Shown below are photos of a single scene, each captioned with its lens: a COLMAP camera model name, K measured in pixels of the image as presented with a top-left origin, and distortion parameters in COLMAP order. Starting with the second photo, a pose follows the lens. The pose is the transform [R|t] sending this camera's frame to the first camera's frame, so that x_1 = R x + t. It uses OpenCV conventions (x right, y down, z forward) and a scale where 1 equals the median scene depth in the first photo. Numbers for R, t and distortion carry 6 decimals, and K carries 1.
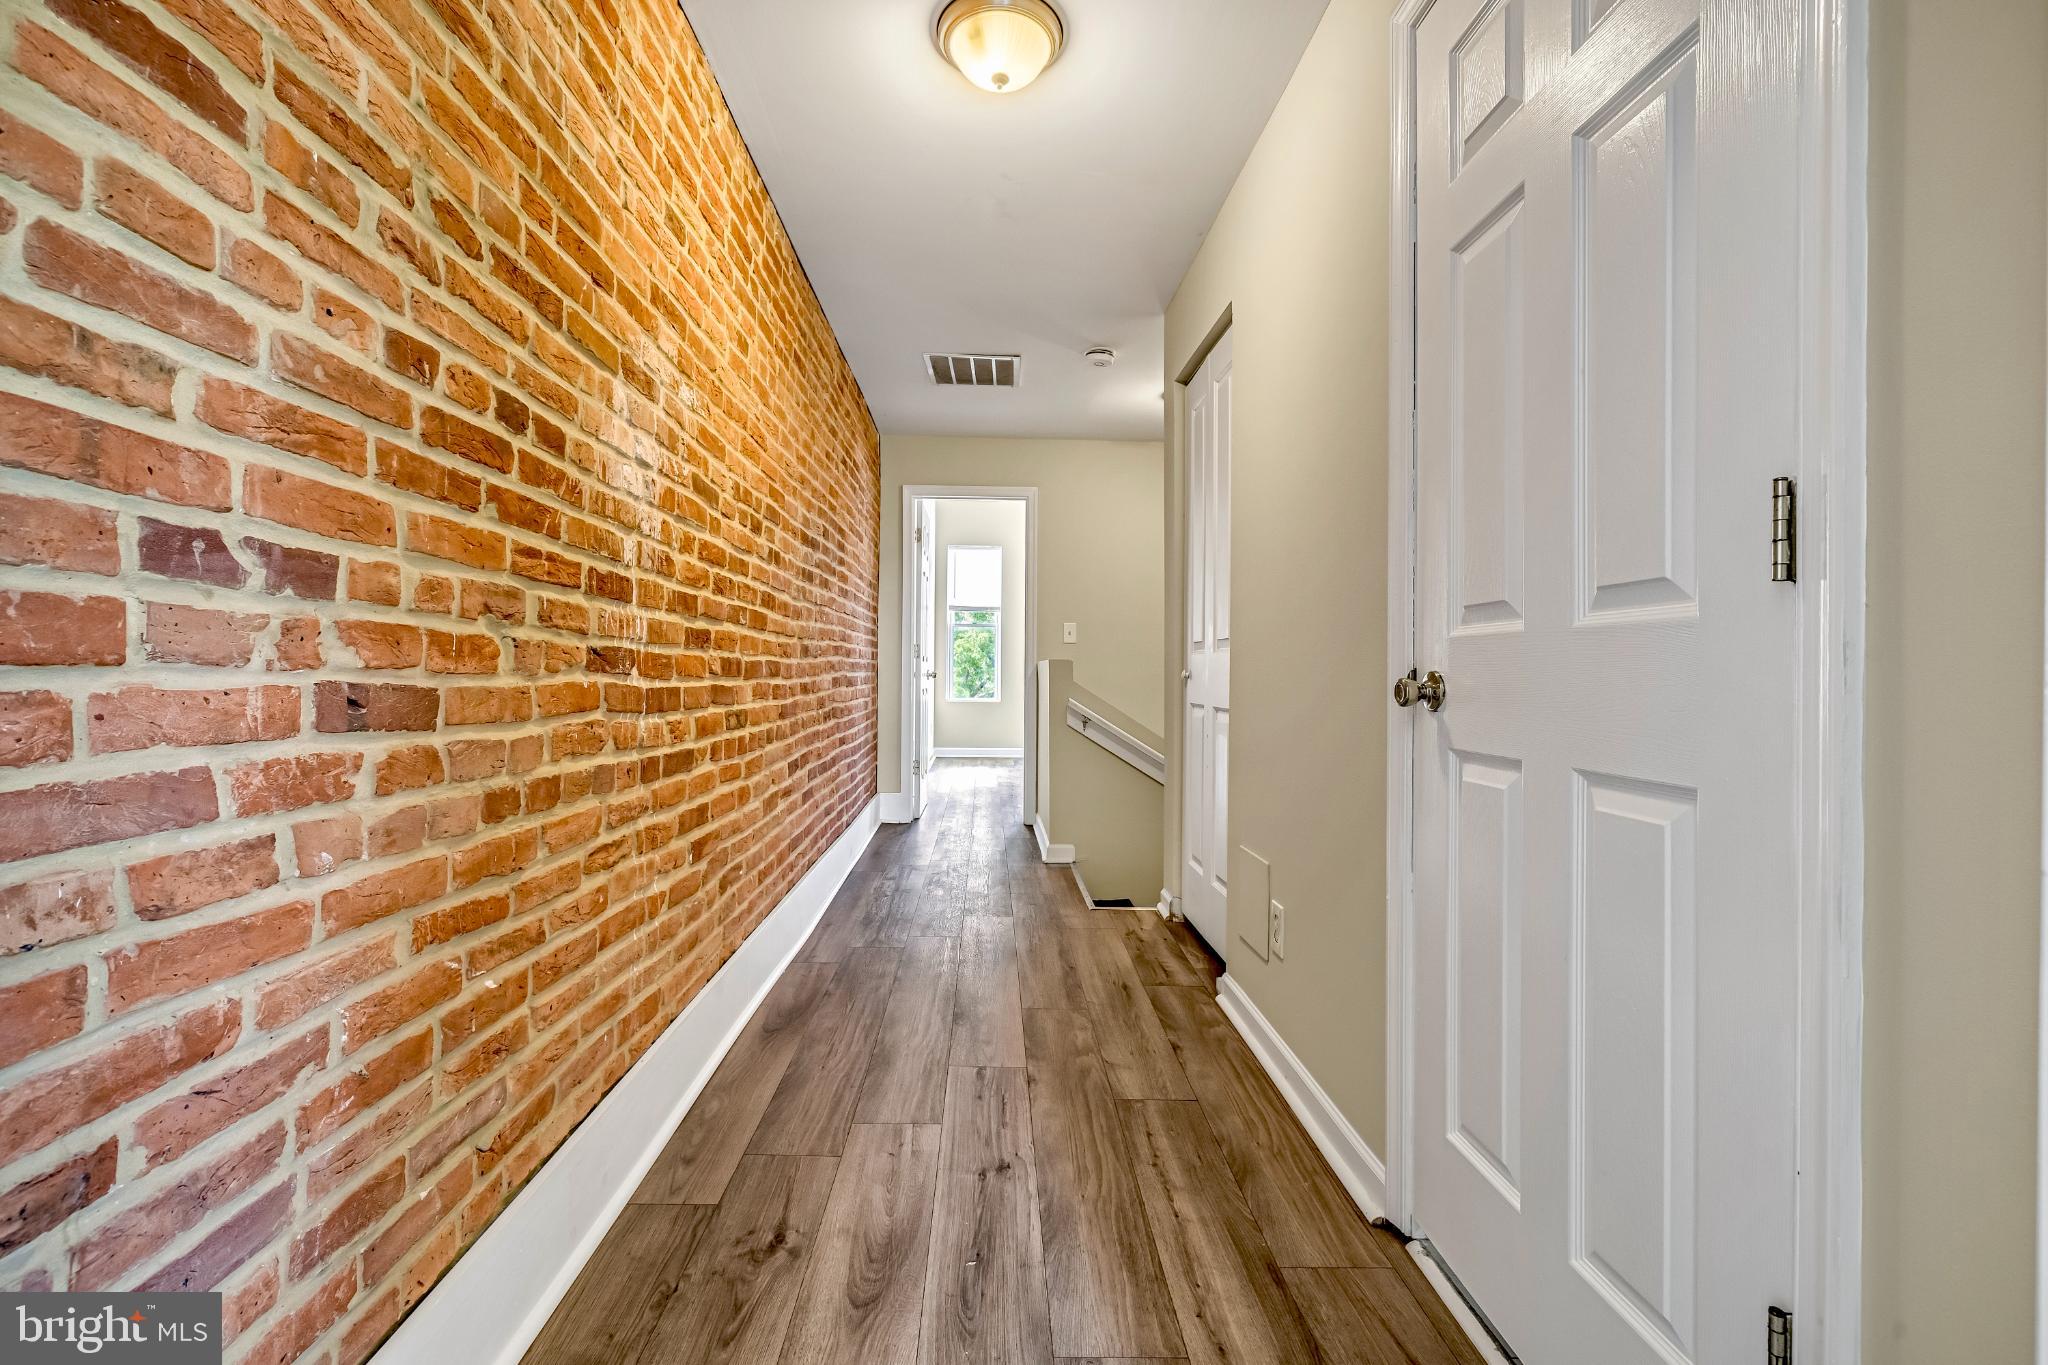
lens RADIAL K [[882.3, 0, 1023.1], [0, 882.3, 676.9], [0, 0, 1]] dist [-0.002354, -0.000270]
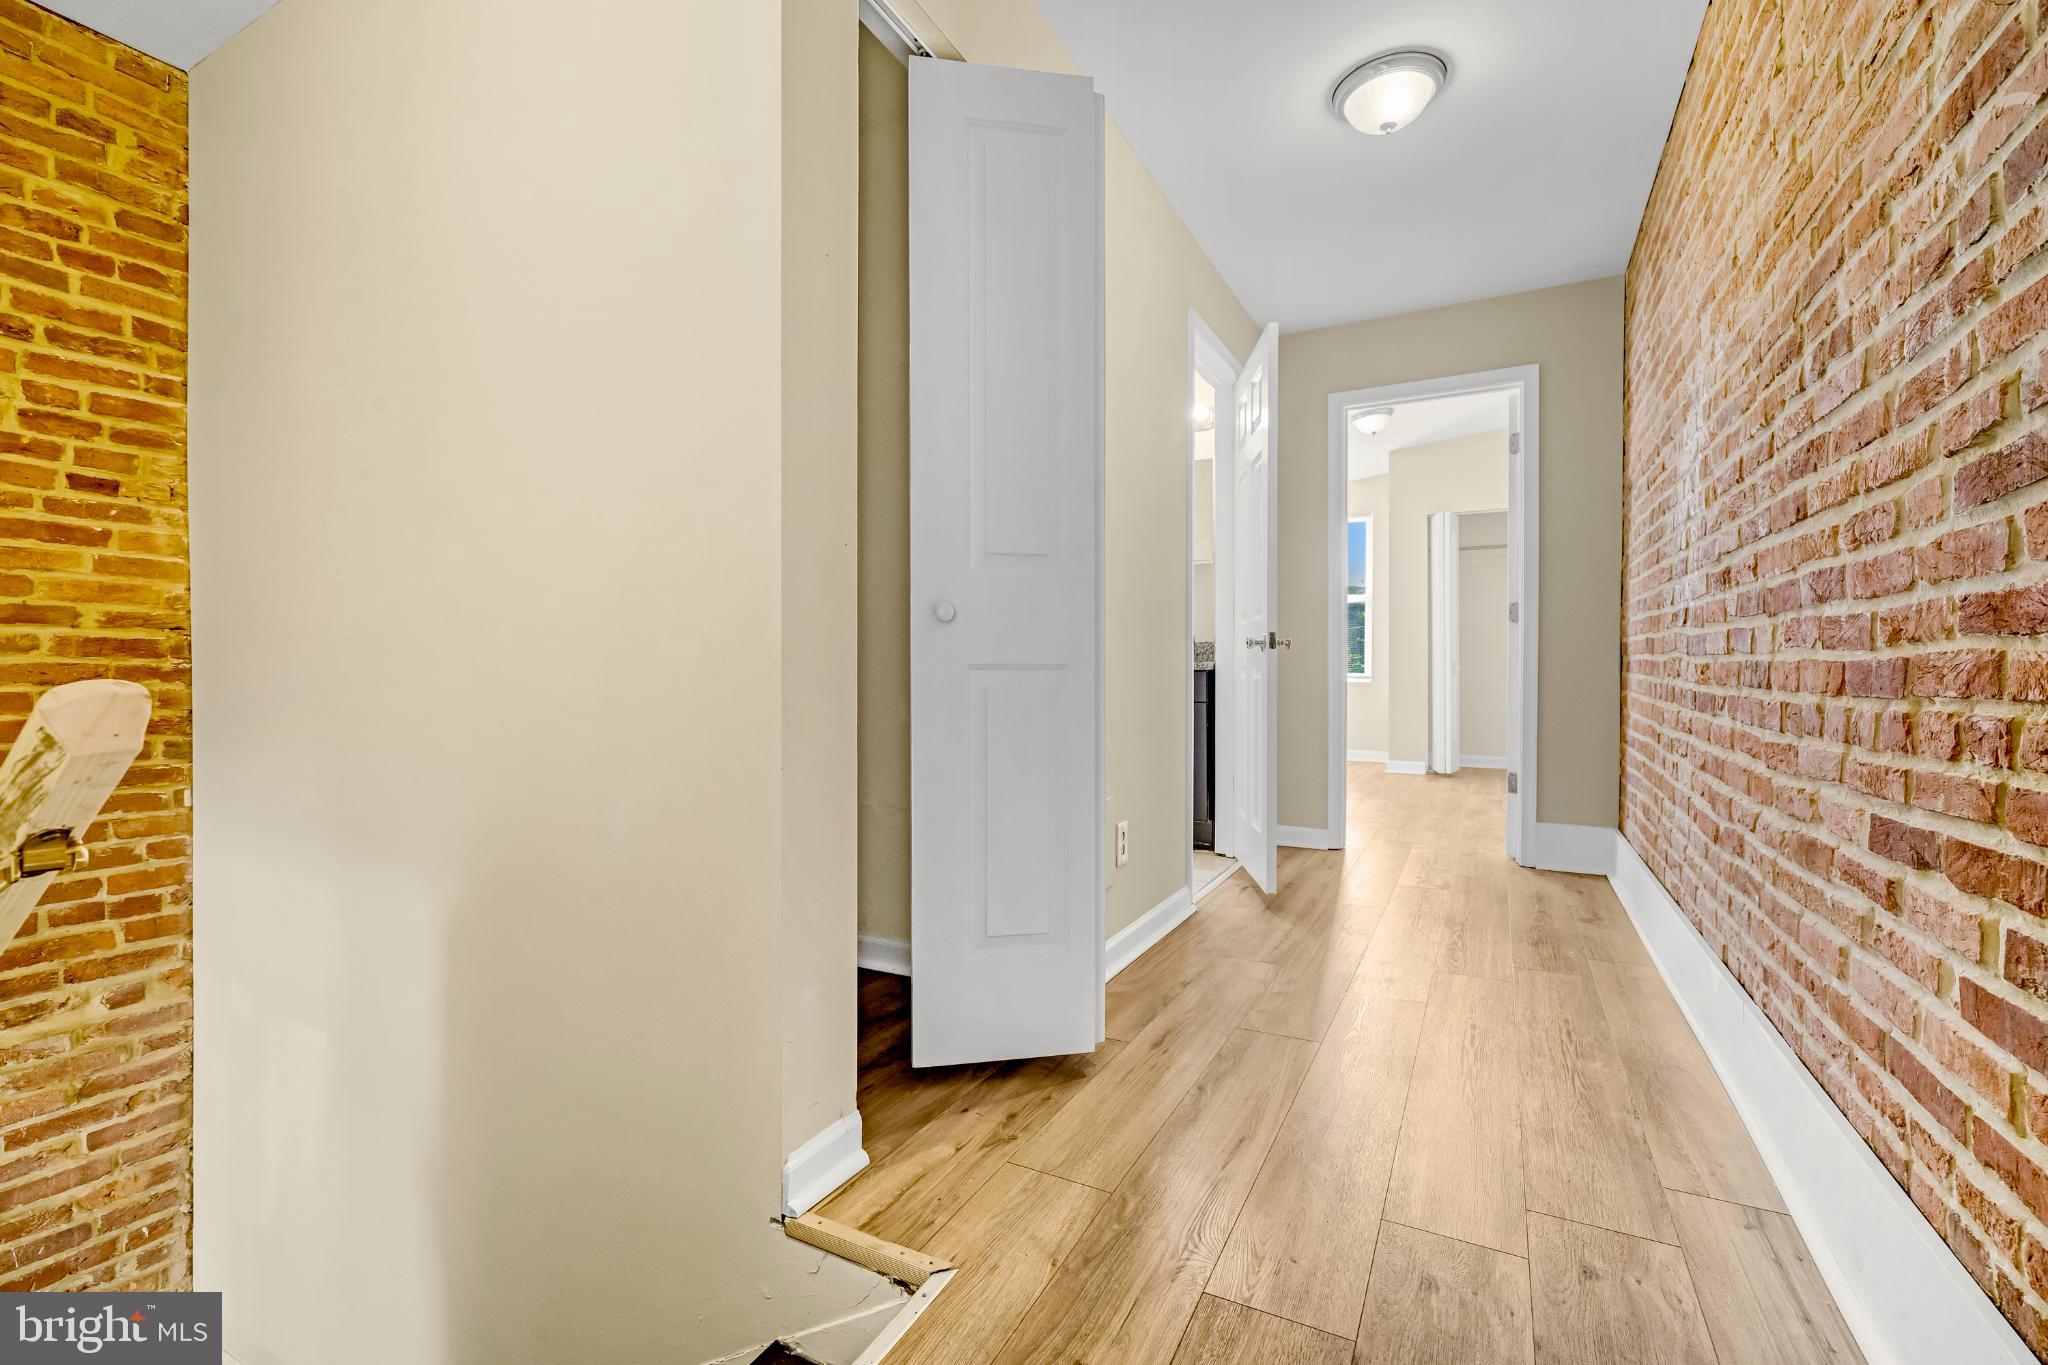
lens RADIAL K [[882.3, 0, 1015.1], [0, 882.3, 673.5], [0, 0, 1]] dist [-0.002354, -0.000270]
pose [[-0.859667, -0.009922, 0.510759, -0.156758], [-0.003282, 0.999898, 0.013900, 0.035973], [-0.510845, 0.010273, -0.859612, 1.722847]]
